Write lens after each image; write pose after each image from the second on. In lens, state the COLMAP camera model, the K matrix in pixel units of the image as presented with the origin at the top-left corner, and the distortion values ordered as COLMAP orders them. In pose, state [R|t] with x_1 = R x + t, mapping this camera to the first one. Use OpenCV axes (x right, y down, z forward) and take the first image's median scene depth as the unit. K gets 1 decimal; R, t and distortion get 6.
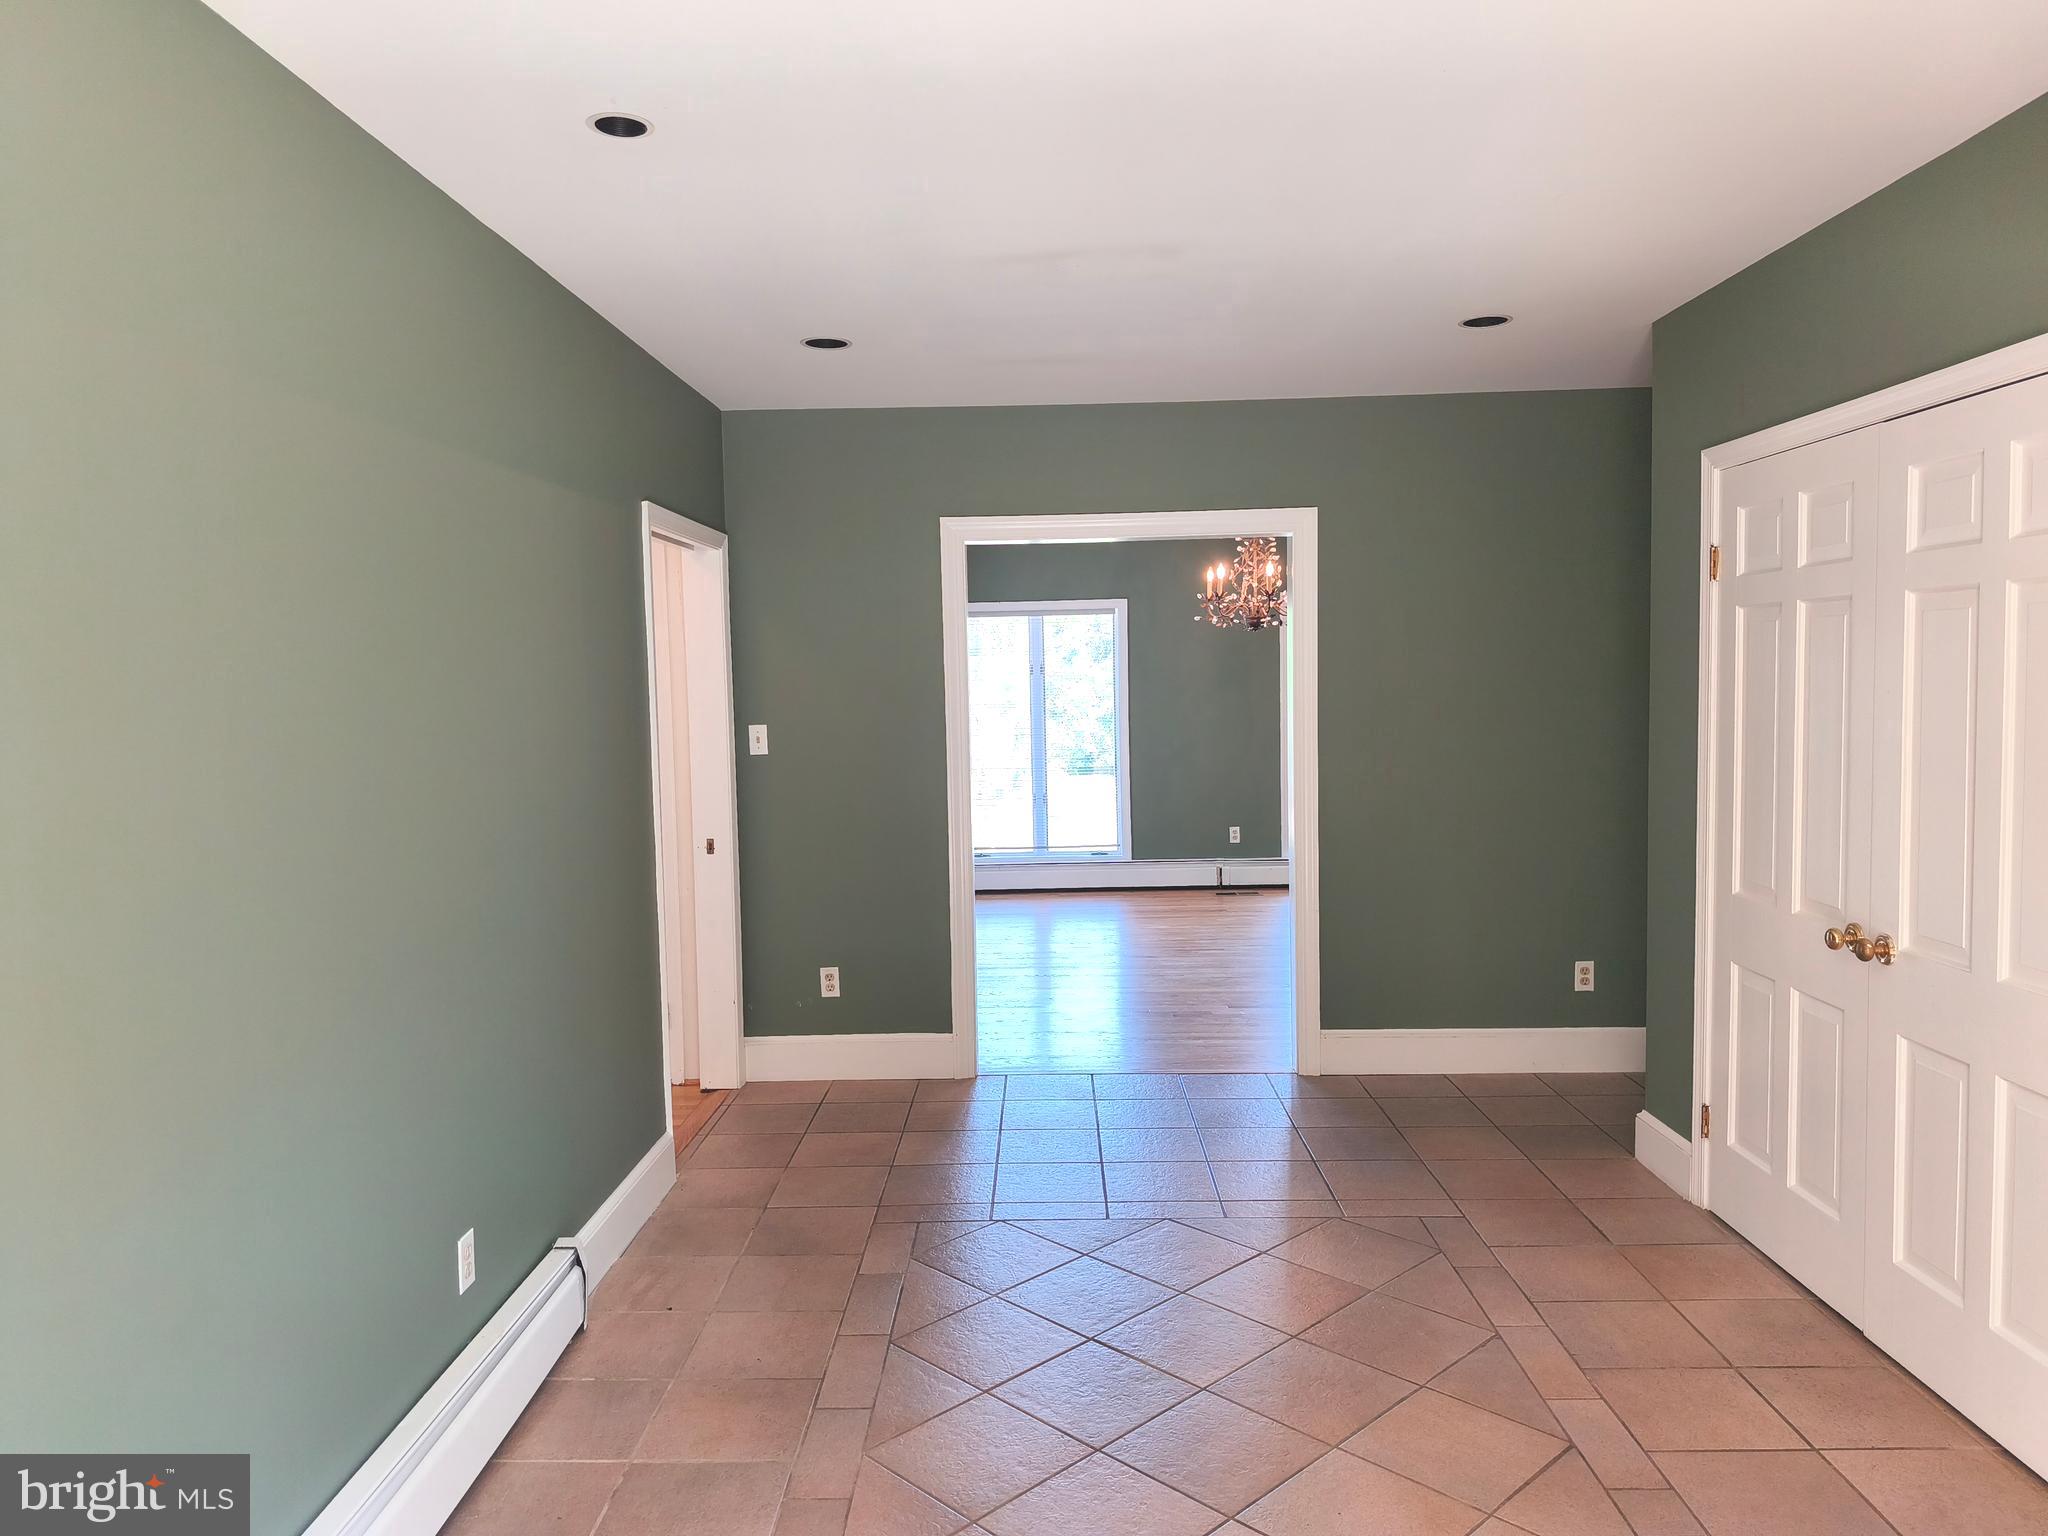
lens RADIAL K [[1414.9, 0, 1017.5], [0, 1414.9, 765.3], [0, 0, 1]] dist [0.029490, -0.039344]
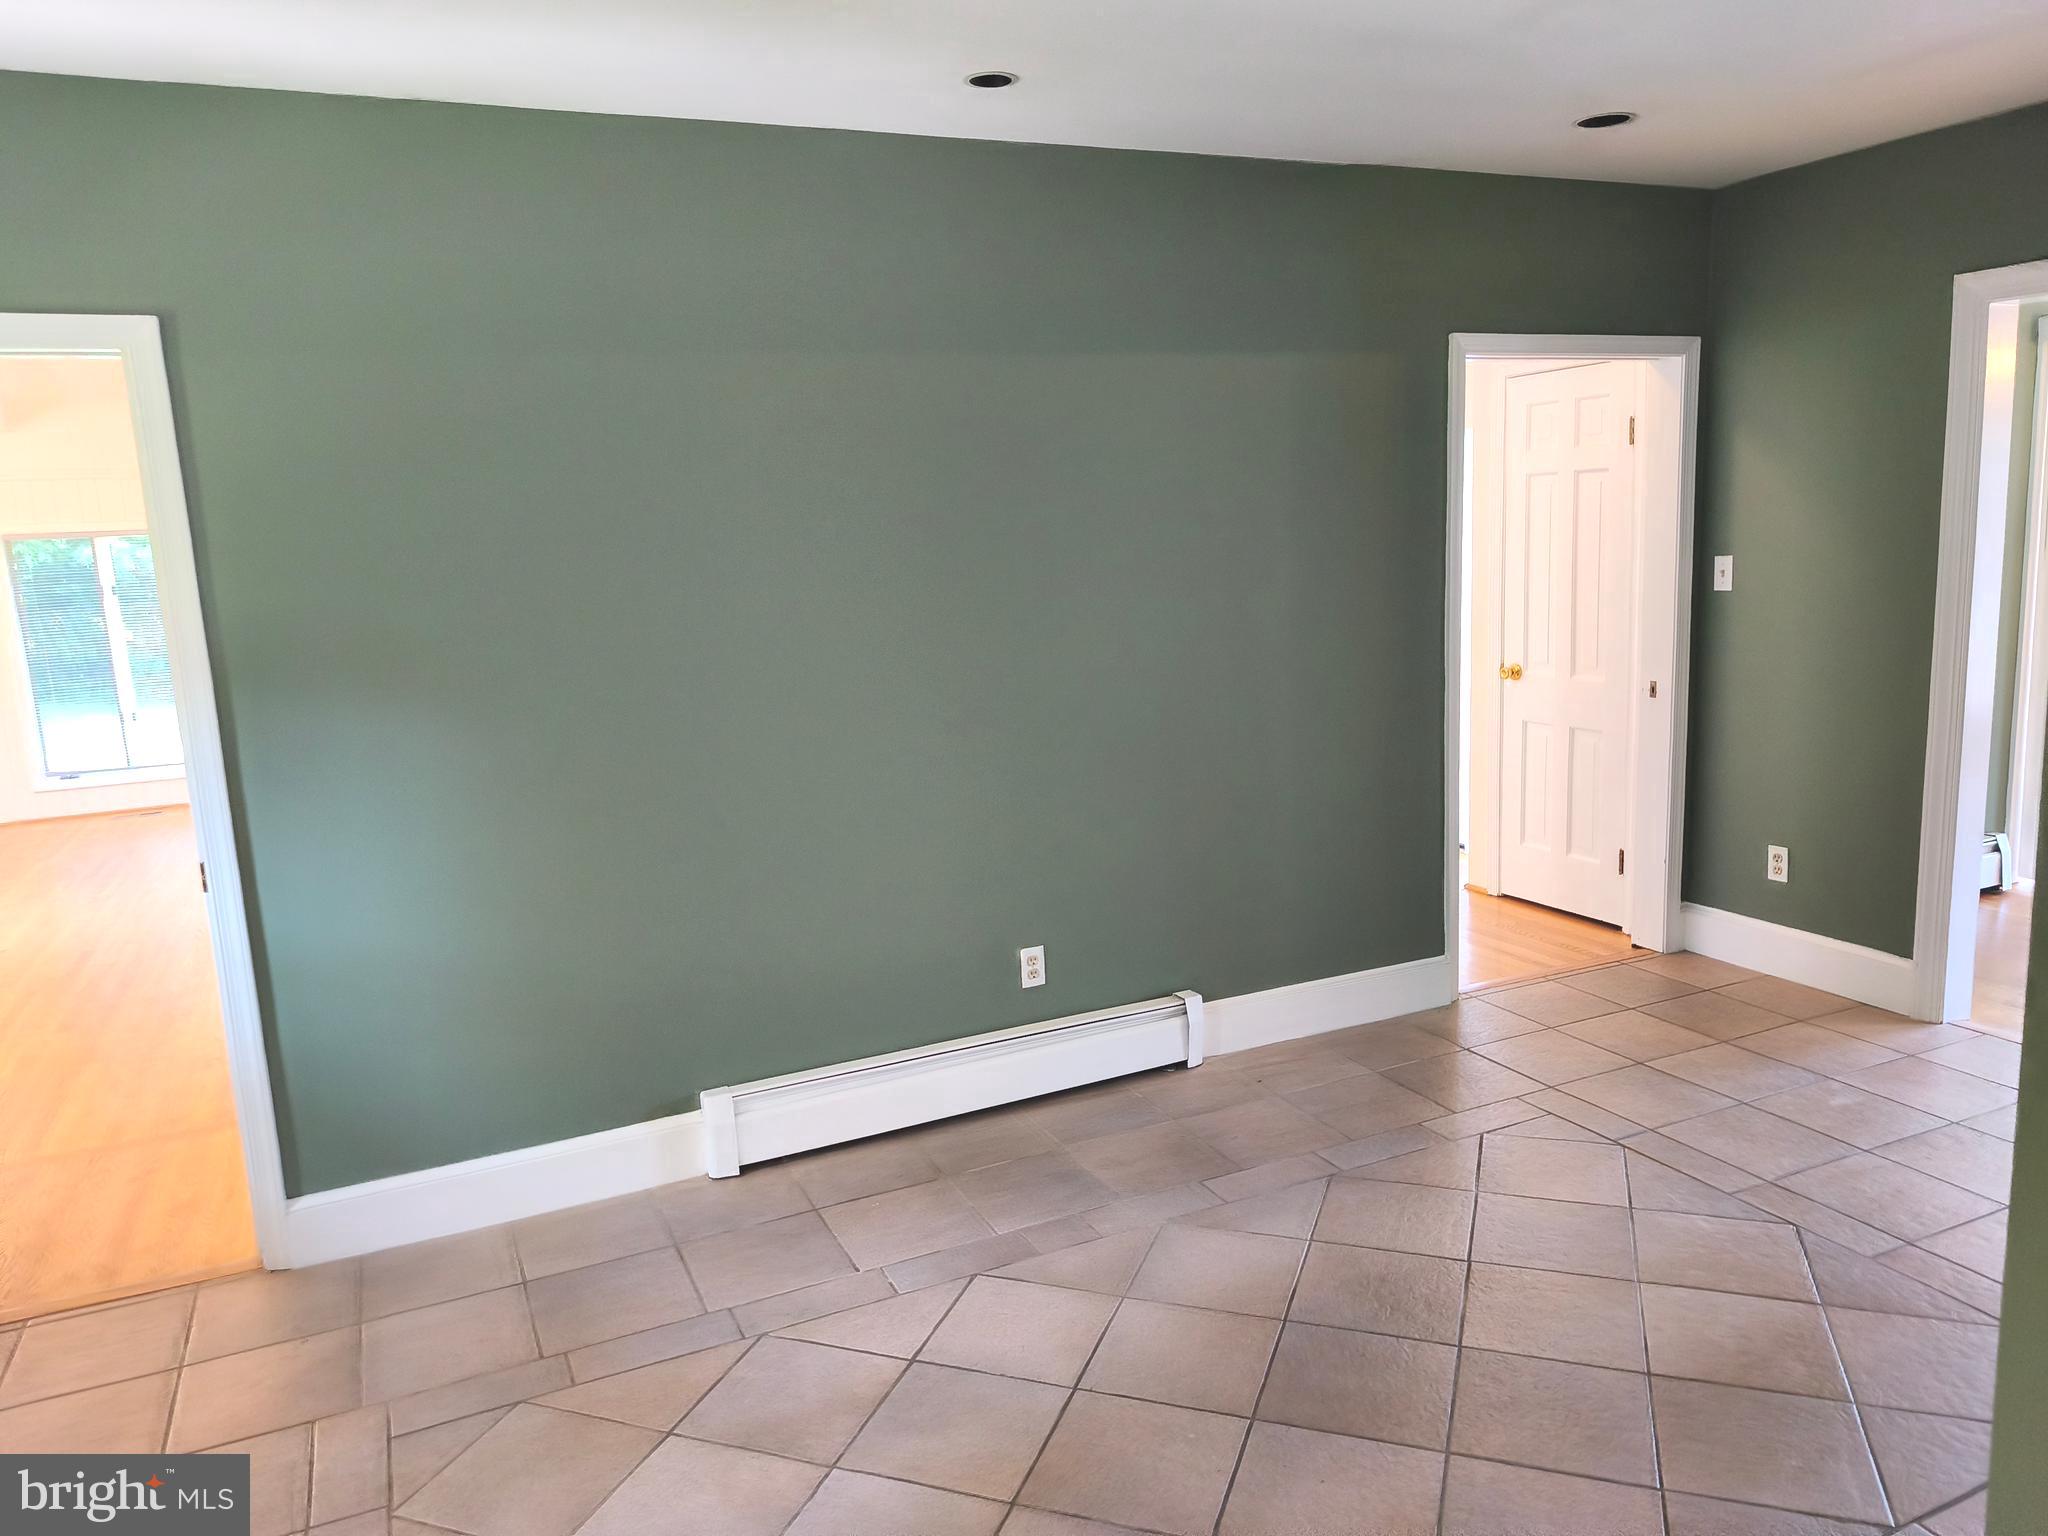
lens RADIAL K [[1414.9, 0, 1018.1], [0, 1414.9, 777.8], [0, 0, 1]] dist [0.029490, -0.039344]
pose [[0.430471, 0.152741, -0.889587, 0.479218], [-0.017322, 0.986794, 0.161049, -0.030542], [0.902438, -0.053918, 0.427432, 0.253947]]
